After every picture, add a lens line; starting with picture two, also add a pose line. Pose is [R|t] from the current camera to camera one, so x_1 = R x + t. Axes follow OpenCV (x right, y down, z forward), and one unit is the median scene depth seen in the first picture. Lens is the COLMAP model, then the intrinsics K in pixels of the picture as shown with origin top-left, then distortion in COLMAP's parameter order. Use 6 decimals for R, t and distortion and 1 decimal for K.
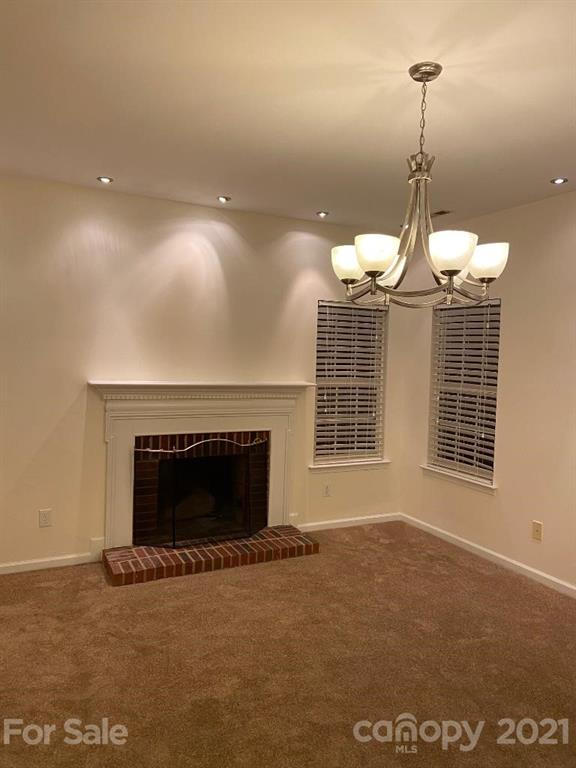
lens RADIAL K [[569.4, 0, 291.1], [0, 569.4, 377.8], [0, 0, 1]] dist [0.108259, -0.123090]
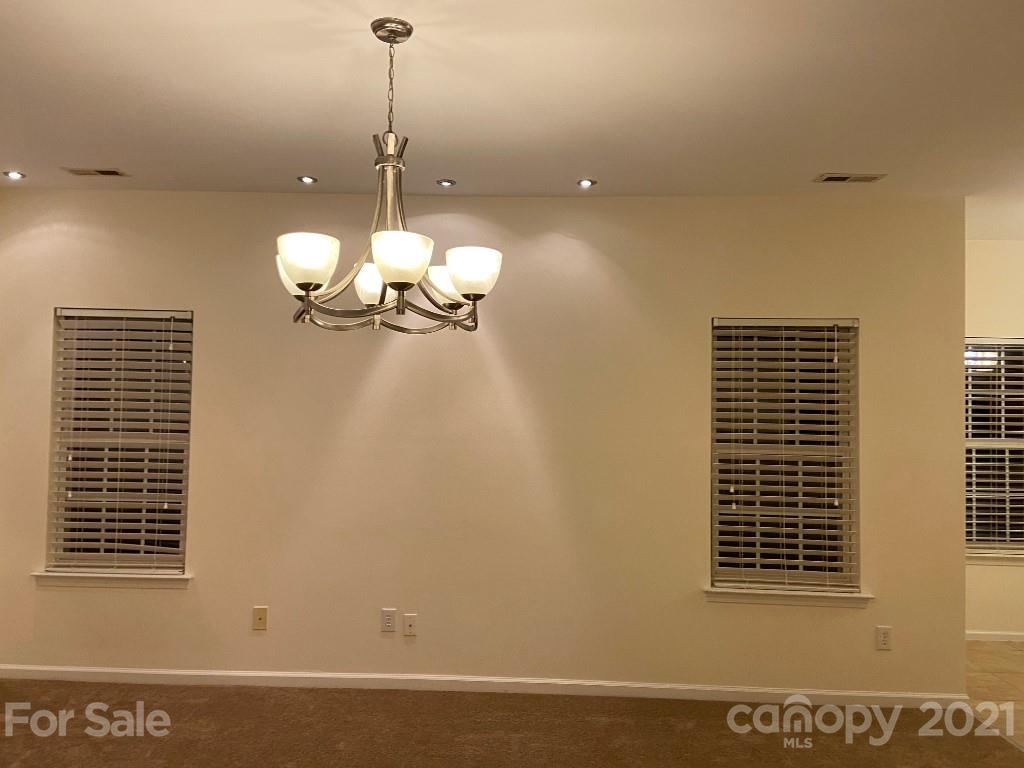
lens RADIAL K [[759.2, 0, 503.5], [0, 759.2, 370.7], [0, 0, 1]] dist [0.108259, -0.123090]
pose [[0.486095, 0.014643, 0.873783, -0.290159], [0.032471, 0.998867, -0.034803, -0.016632], [-0.873302, 0.045290, 0.485069, 0.194343]]
